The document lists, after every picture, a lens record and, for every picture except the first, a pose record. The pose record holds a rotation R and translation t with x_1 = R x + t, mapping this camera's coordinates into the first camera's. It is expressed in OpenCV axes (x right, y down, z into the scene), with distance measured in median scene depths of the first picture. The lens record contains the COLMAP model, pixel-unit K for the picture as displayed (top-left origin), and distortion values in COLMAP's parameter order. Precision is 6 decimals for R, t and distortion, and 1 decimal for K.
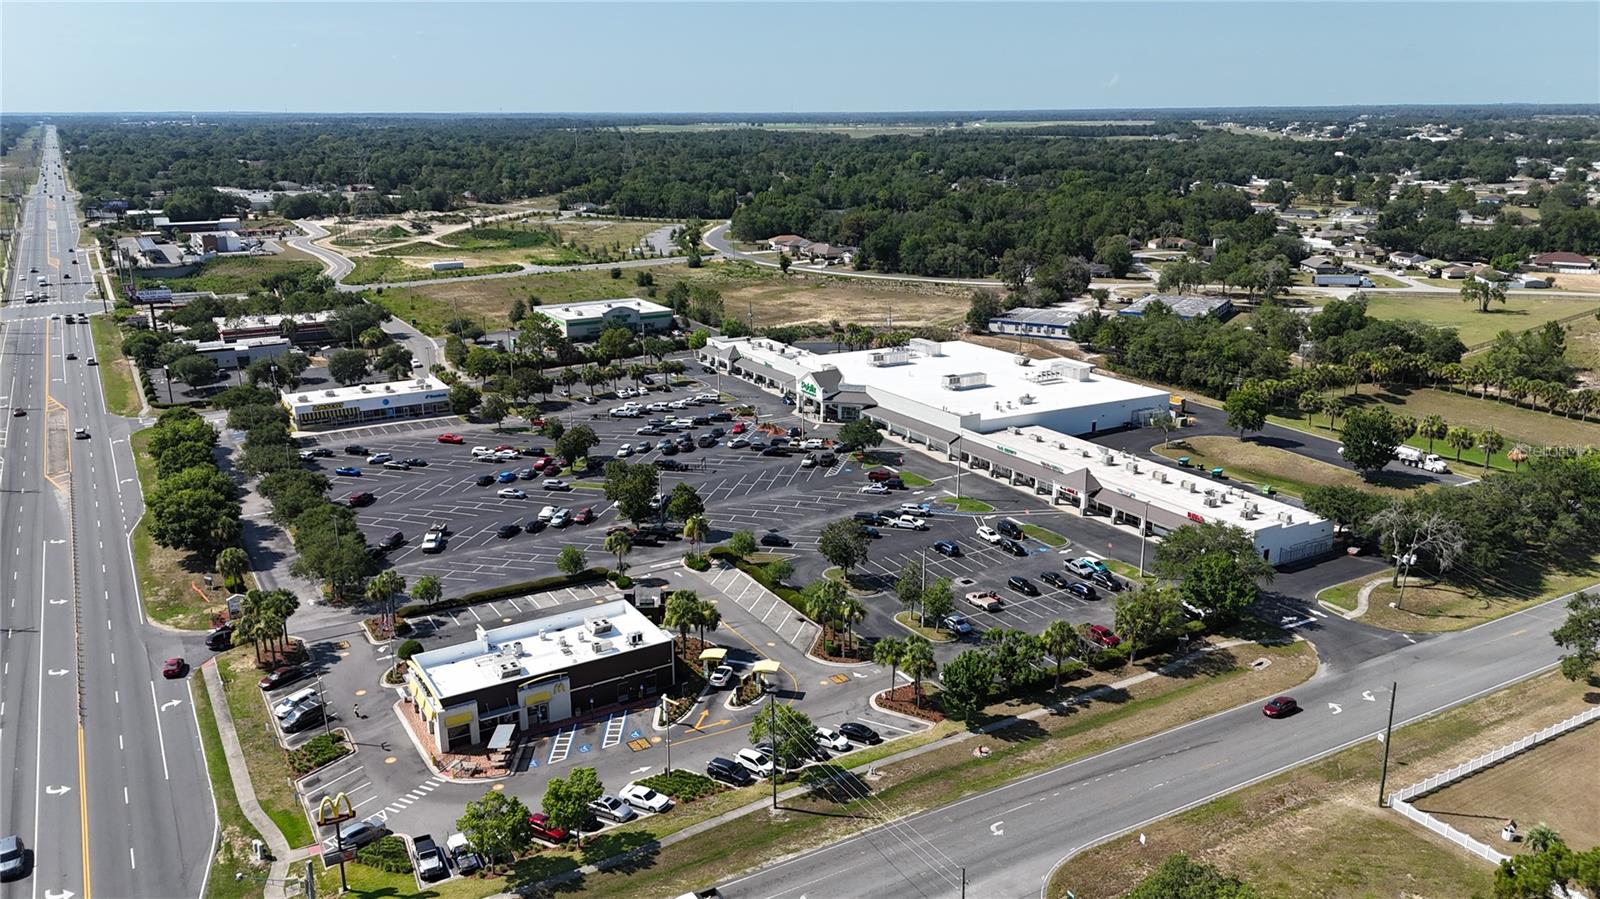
lens RADIAL K [[1190.0, 0, 793.5], [0, 1190.0, 449.8], [0, 0, 1]] dist [0.090468, -0.086837]
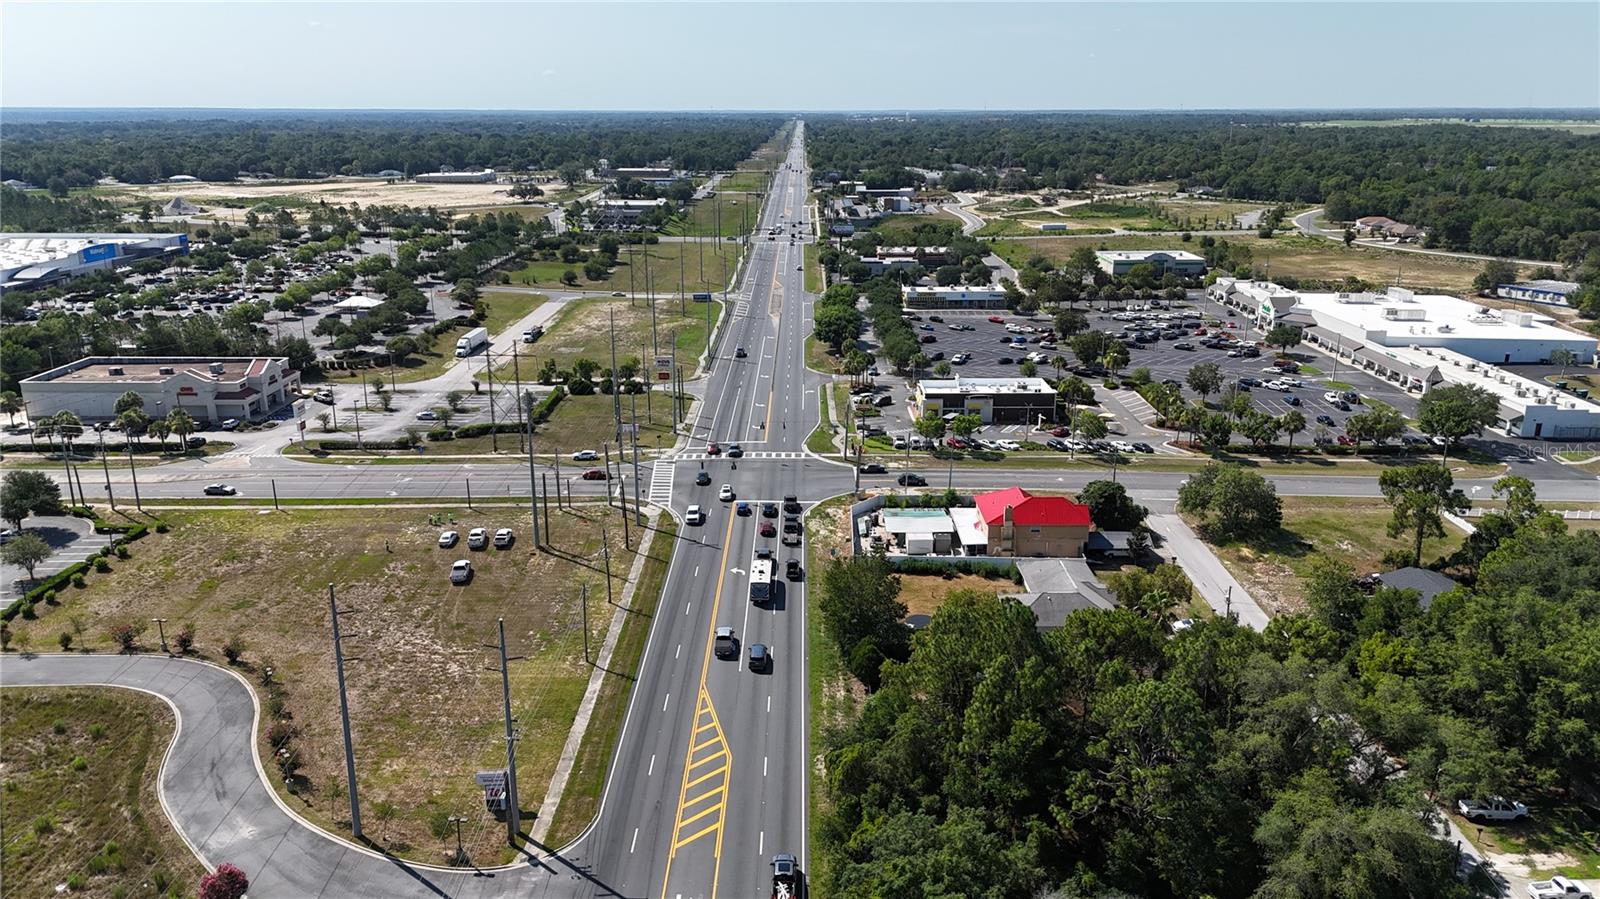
lens RADIAL K [[1190.0, 0, 793.5], [0, 1190.0, 449.8], [0, 0, 1]] dist [0.090468, -0.086837]
pose [[0.858422, 0.148180, -0.491075, 0.127759], [-0.146954, 0.988280, 0.041328, 0.064780], [0.491444, 0.036689, 0.870136, -0.207914]]
